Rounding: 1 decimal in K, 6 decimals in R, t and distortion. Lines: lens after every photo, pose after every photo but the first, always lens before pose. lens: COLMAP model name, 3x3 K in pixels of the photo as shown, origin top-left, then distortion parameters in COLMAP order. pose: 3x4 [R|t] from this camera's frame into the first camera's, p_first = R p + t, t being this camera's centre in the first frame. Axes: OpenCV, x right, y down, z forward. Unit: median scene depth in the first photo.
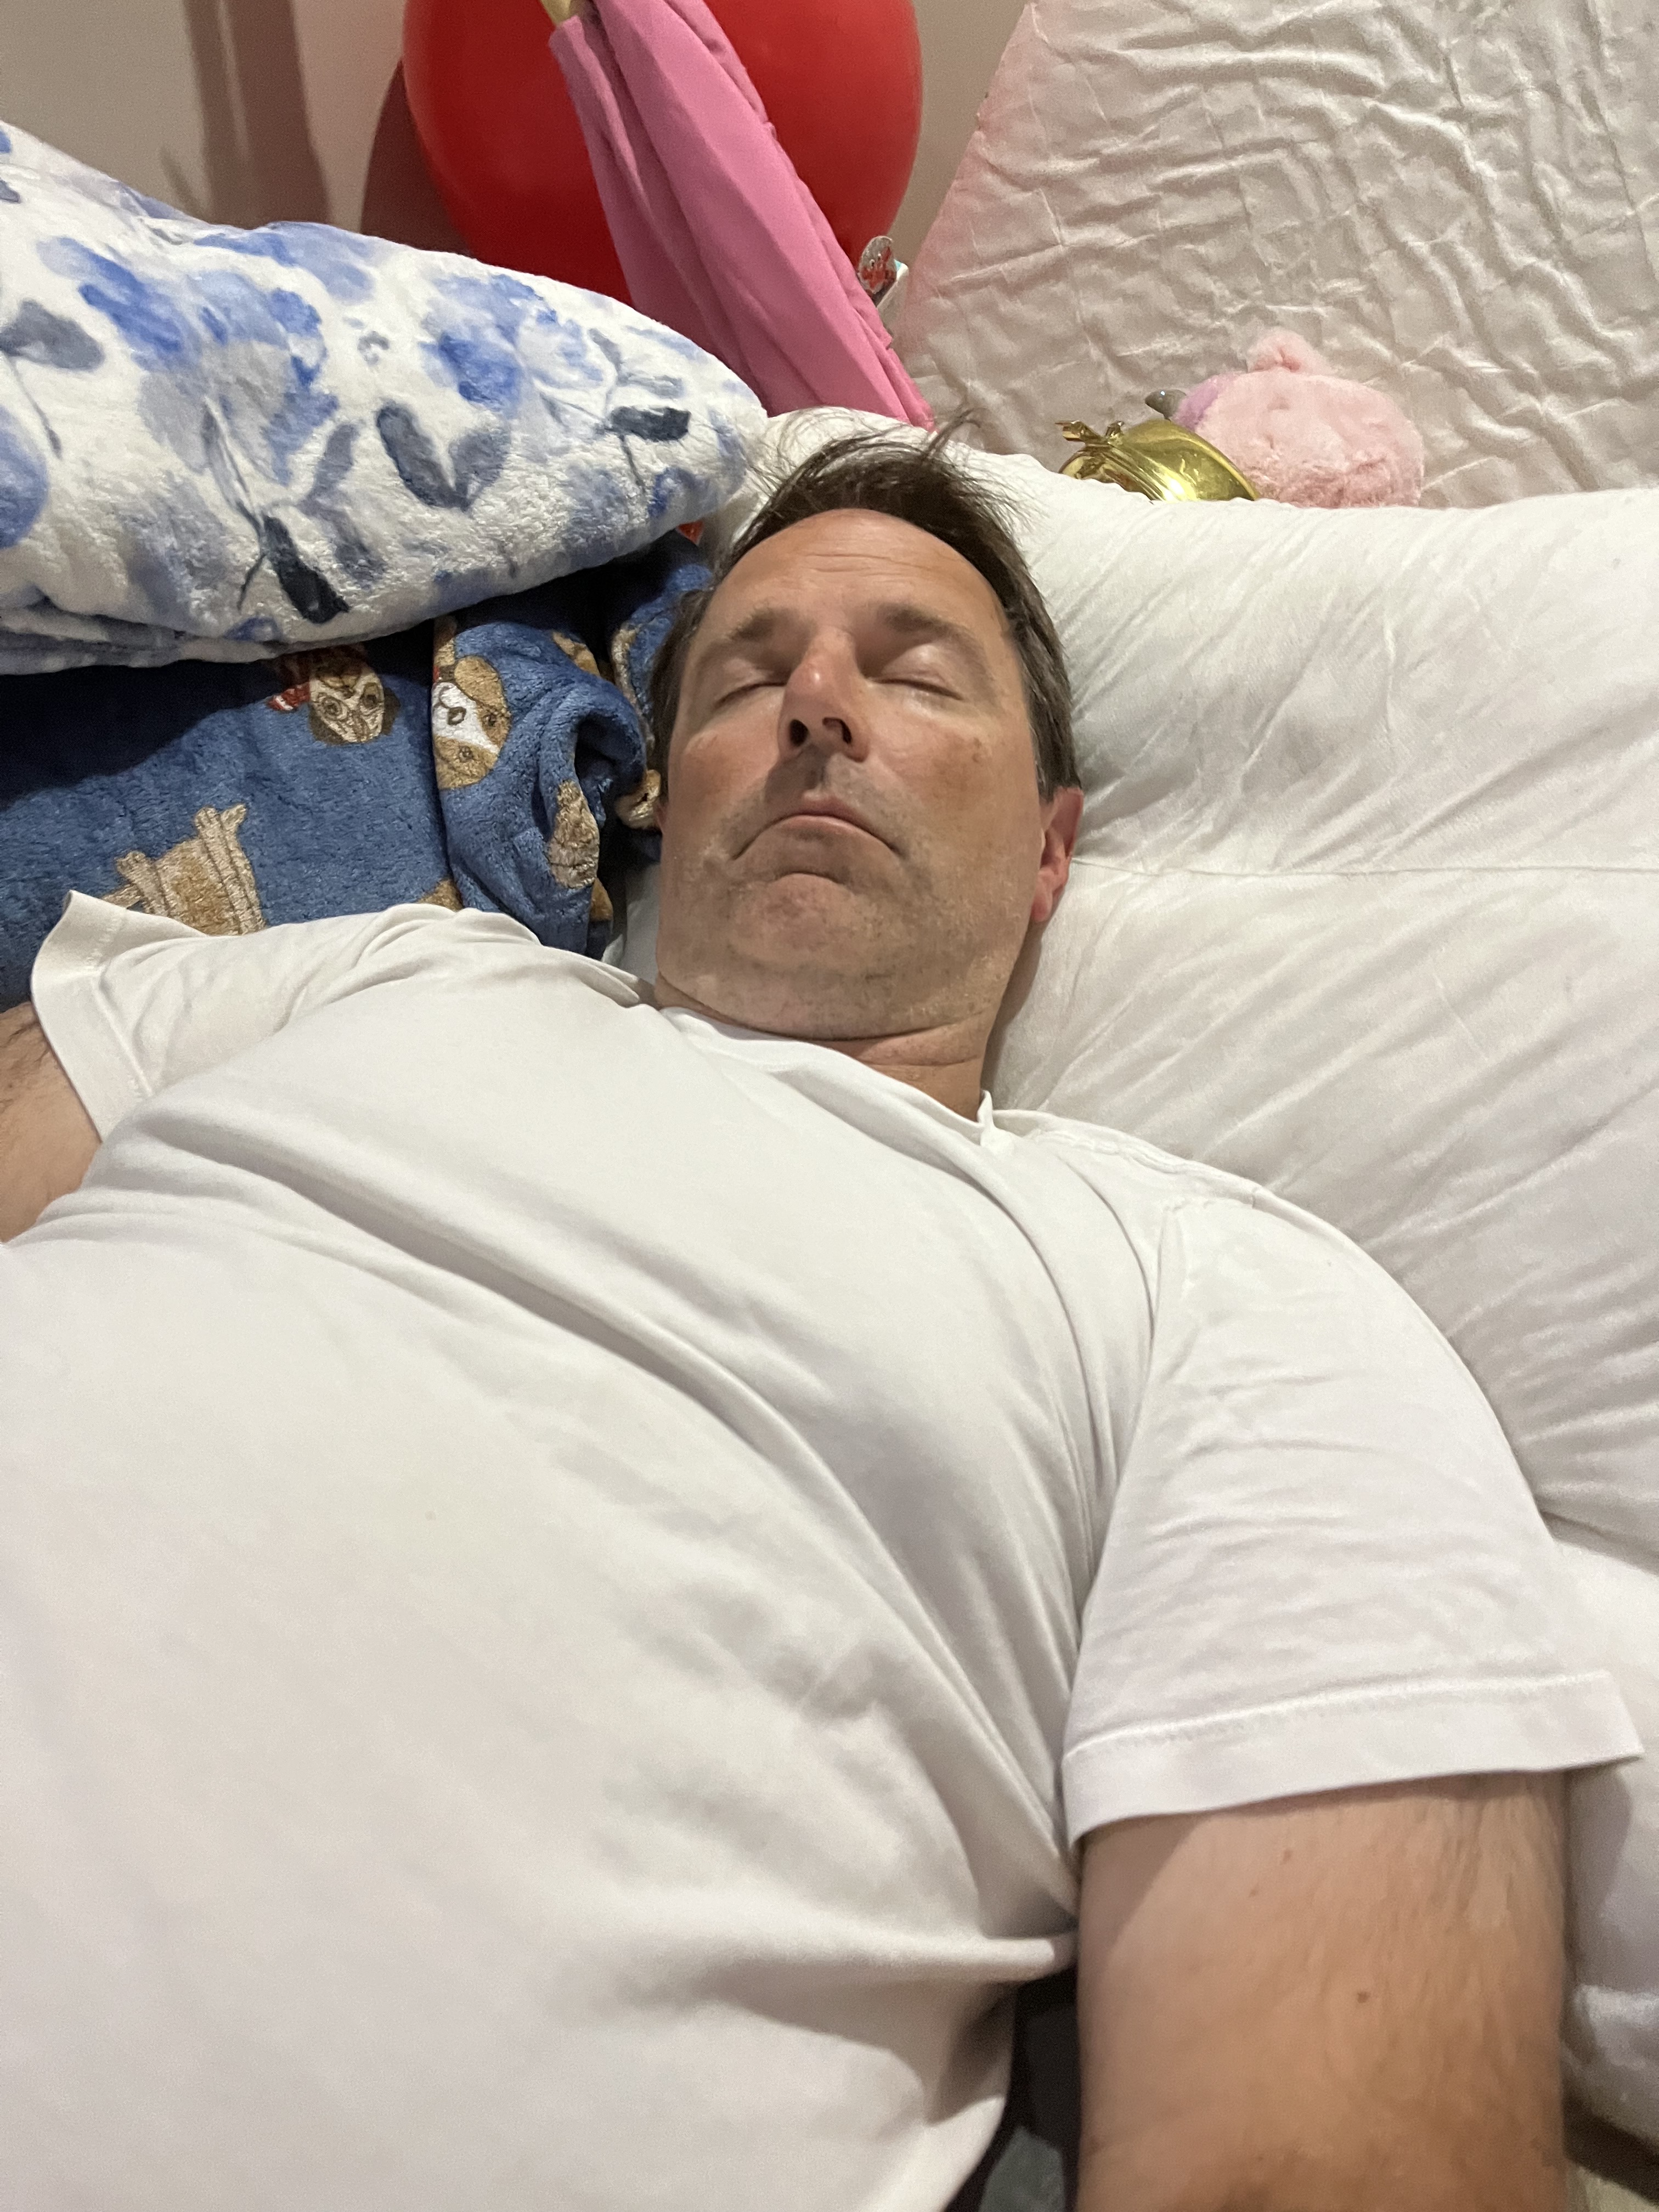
lens RADIAL K [[1673.1, 0, 825.2], [0, 1673.1, 1089.3], [0, 0, 1]] dist [0.056781, -0.068023]
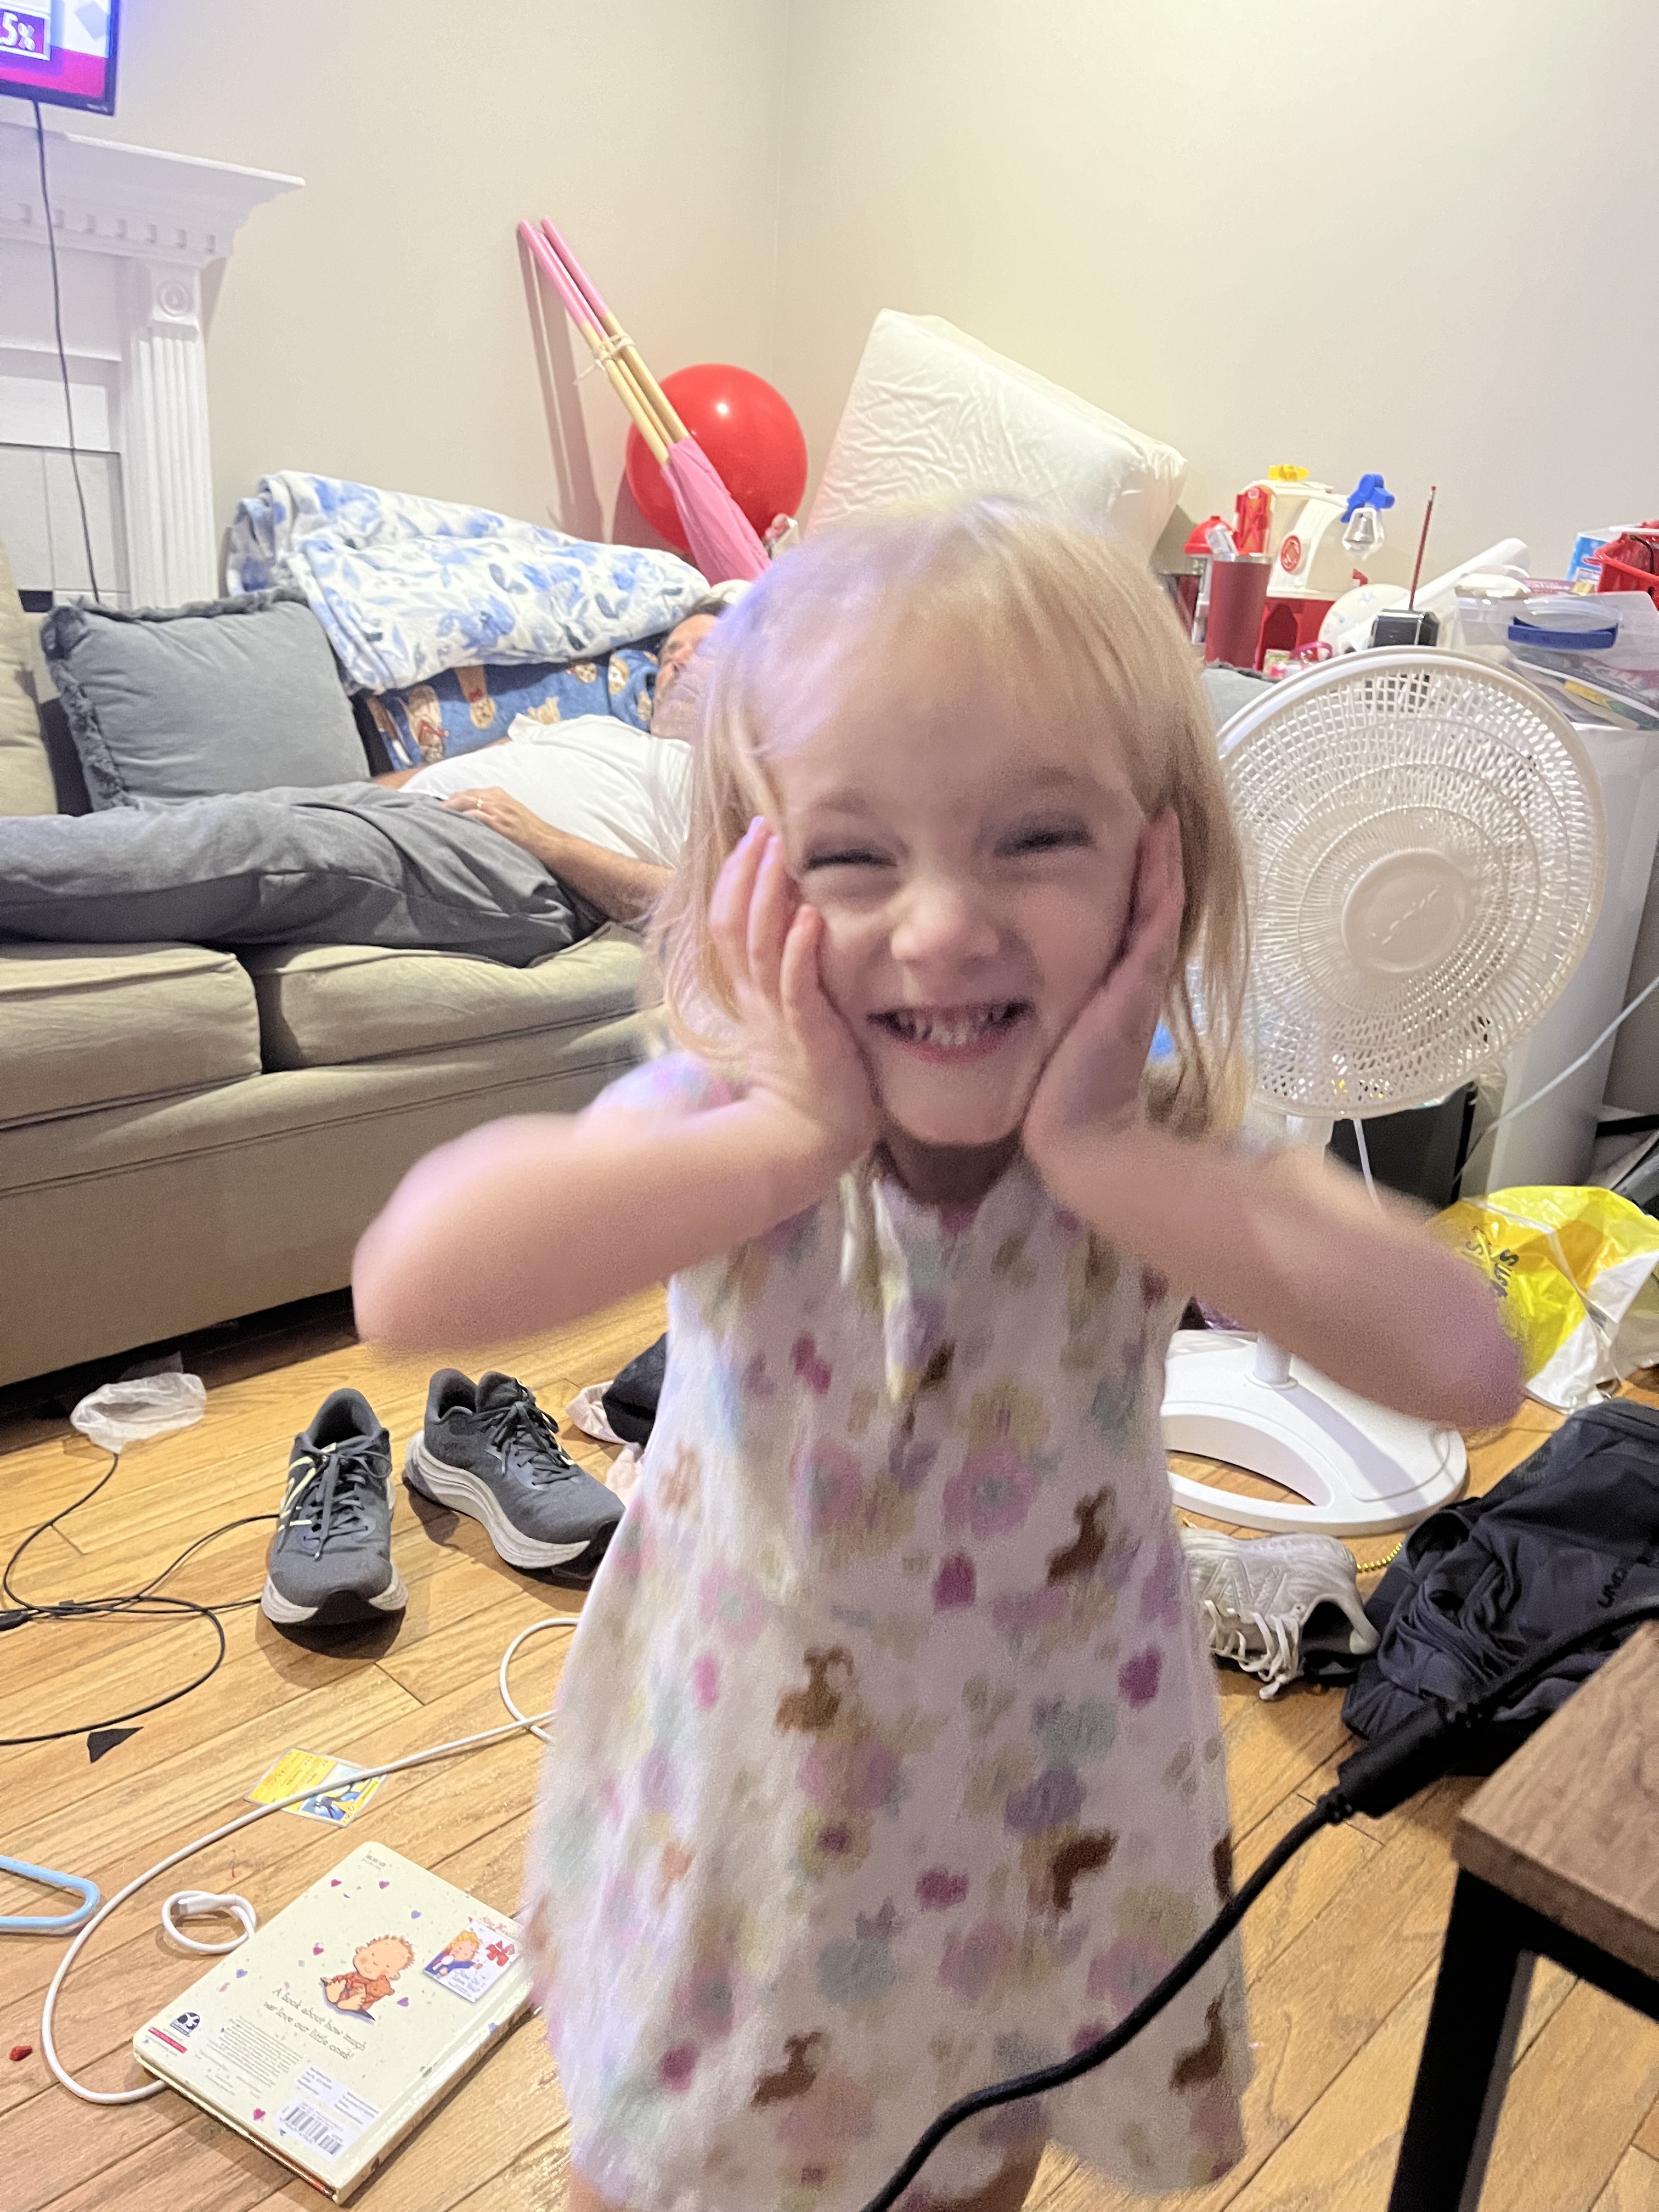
lens RADIAL K [[1673.1, 0, 790.4], [0, 1673.1, 1087.4], [0, 0, 1]] dist [0.056781, -0.068023]
pose [[0.971395, 0.009899, -0.237262, 0.988881], [-0.020018, 0.998988, -0.040276, 0.783444], [0.236623, 0.043873, 0.970610, -2.326711]]
